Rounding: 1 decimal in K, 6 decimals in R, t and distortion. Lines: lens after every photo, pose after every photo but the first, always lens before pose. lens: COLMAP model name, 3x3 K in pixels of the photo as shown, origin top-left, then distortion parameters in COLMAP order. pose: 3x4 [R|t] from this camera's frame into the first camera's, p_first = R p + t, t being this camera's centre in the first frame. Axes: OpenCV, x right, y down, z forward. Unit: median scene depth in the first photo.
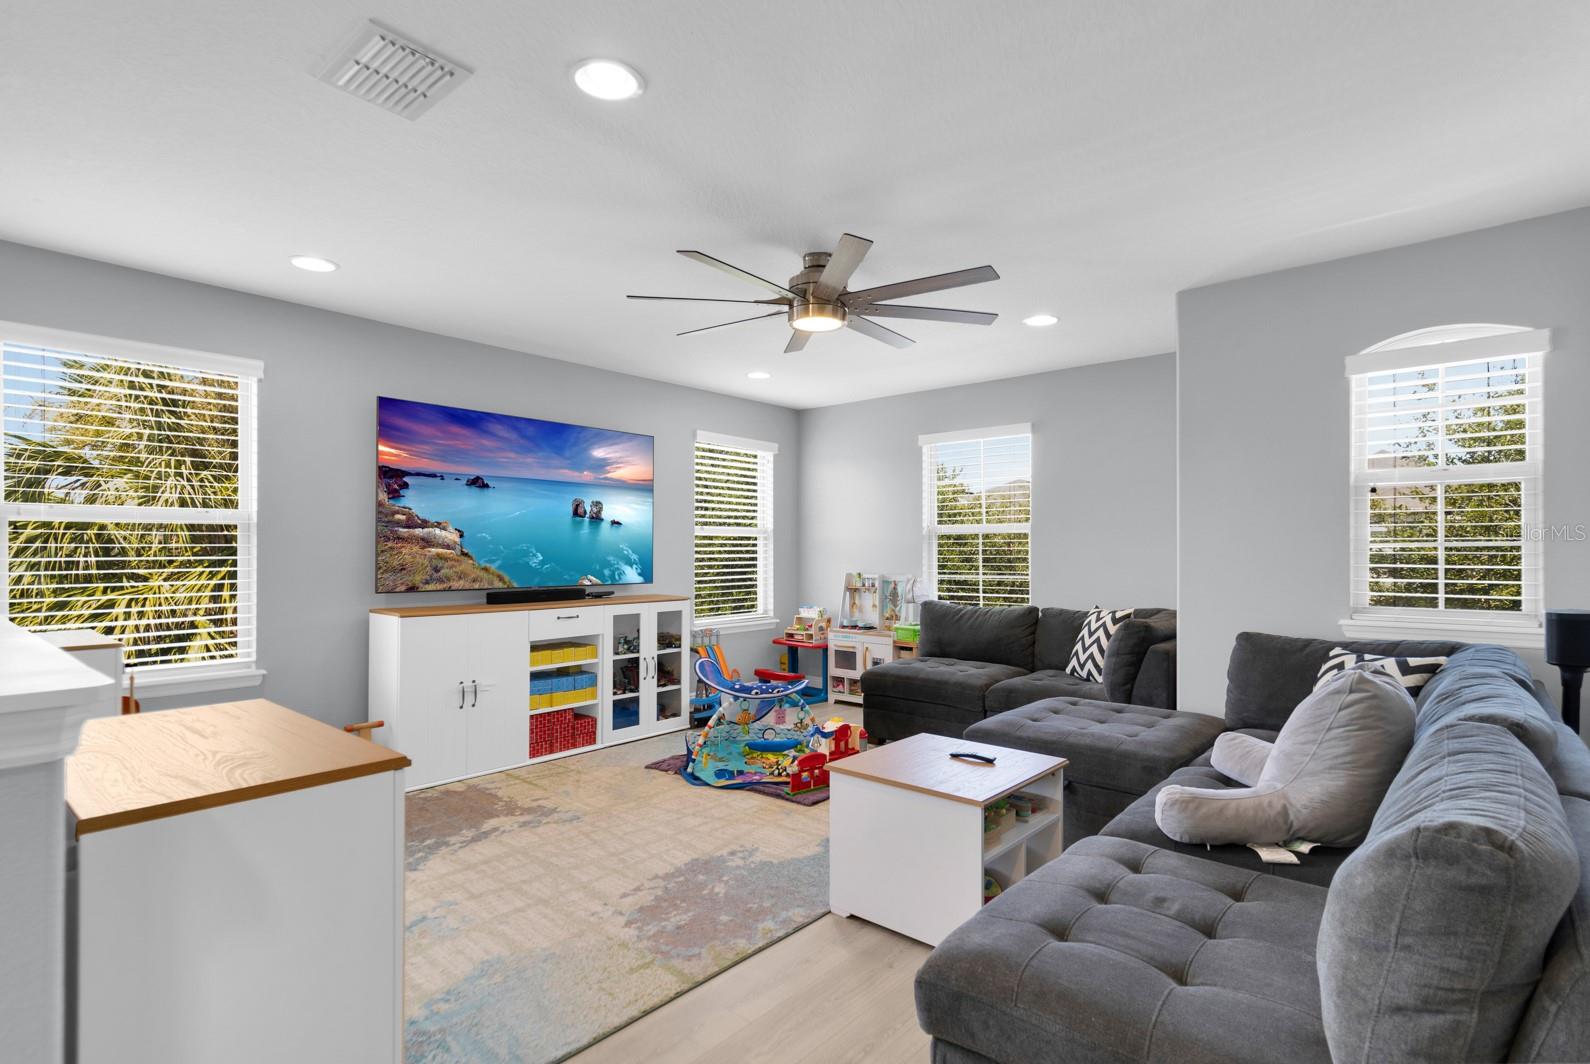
lens RADIAL K [[769.2, 0, 794.0], [0, 769.2, 562.8], [0, 0, 1]] dist [-0.001687, -0.000182]
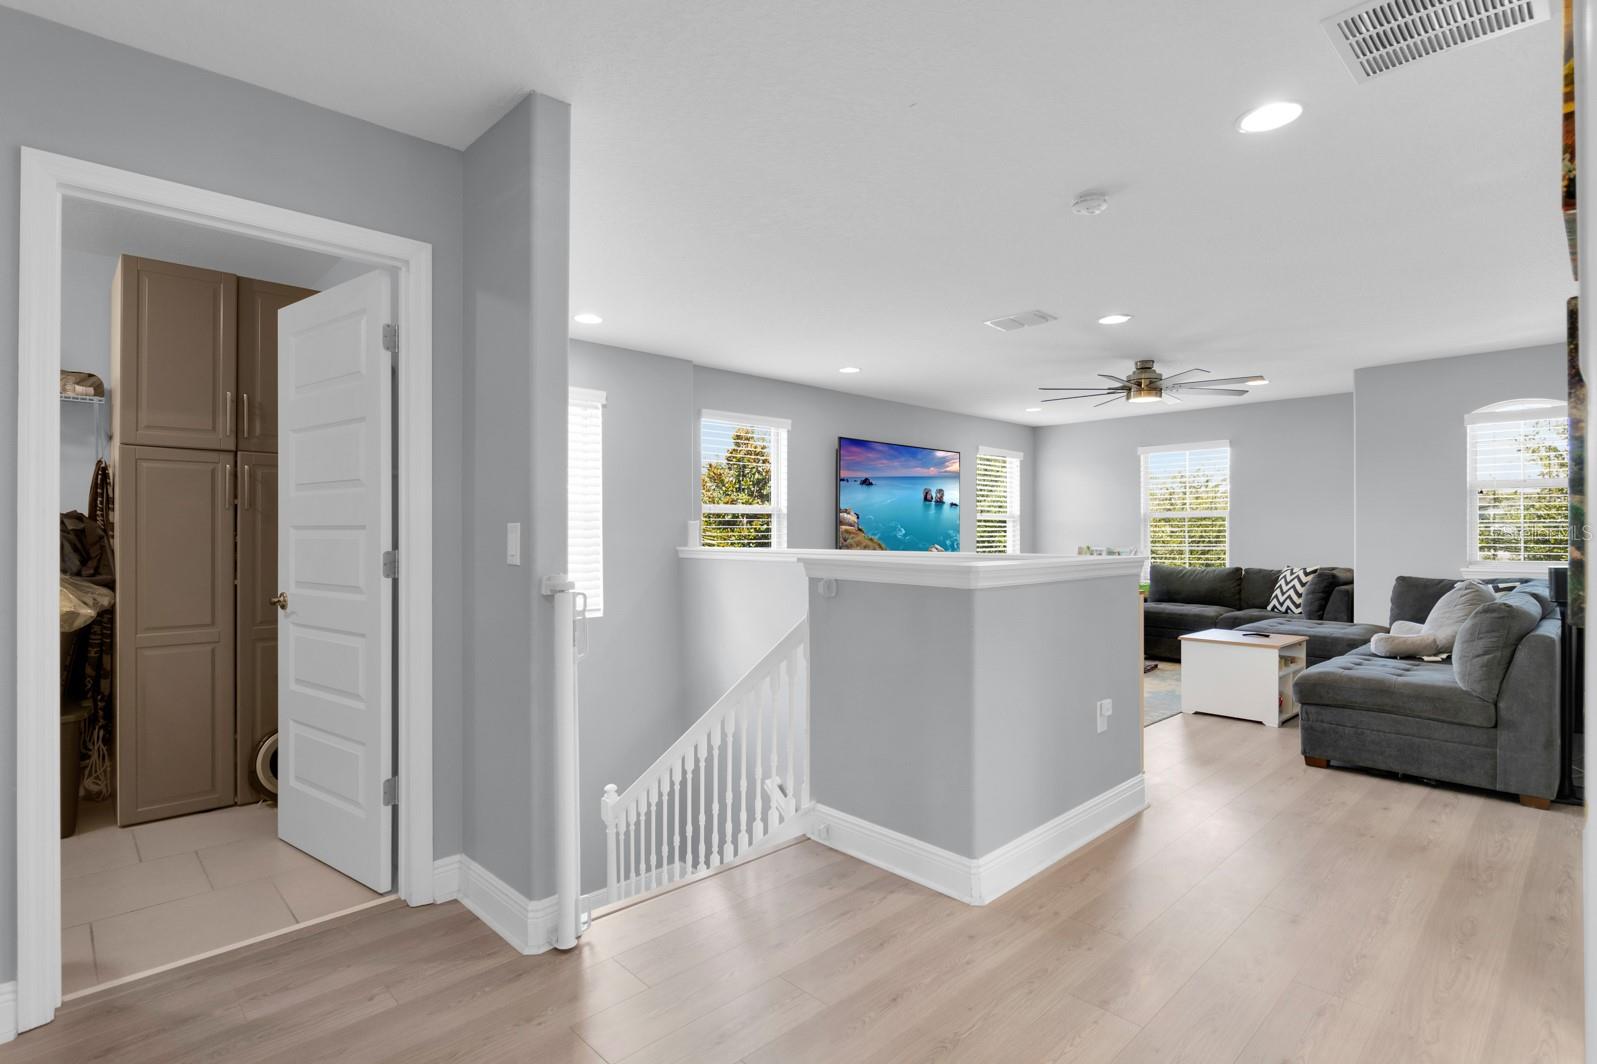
lens RADIAL K [[764.5, 0, 805.4], [0, 764.5, 533.2], [0, 0, 1]] dist [-0.001623, 0.000541]
pose [[0.995622, 0.004777, -0.093353, -0.458211], [-0.006104, 0.999884, -0.013938, 0.020988], [0.093276, 0.014447, 0.995535, -0.651016]]
